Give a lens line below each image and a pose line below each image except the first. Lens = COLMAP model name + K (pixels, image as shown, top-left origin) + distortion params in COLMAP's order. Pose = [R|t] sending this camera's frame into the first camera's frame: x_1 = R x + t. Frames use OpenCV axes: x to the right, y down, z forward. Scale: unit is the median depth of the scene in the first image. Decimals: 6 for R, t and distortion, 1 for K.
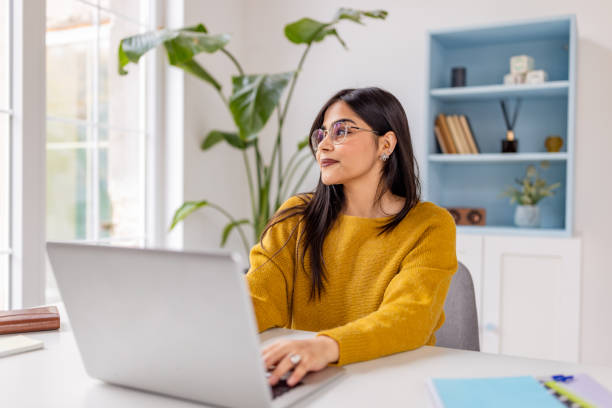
lens RADIAL K [[622.1, 0, 296.1], [0, 622.1, 215.9], [0, 0, 1]] dist [-0.015775, 0.000000]
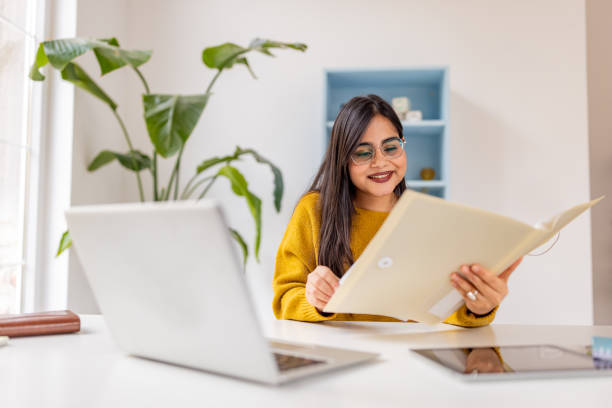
lens RADIAL K [[622.1, 0, 311.7], [0, 622.1, 210.8], [0, 0, 1]] dist [-0.015775, 0.000000]
pose [[0.933219, 0.017847, 0.358865, -0.205063], [0.014661, 0.996043, -0.087659, 0.050639], [-0.359009, 0.087067, 0.929264, 0.003873]]
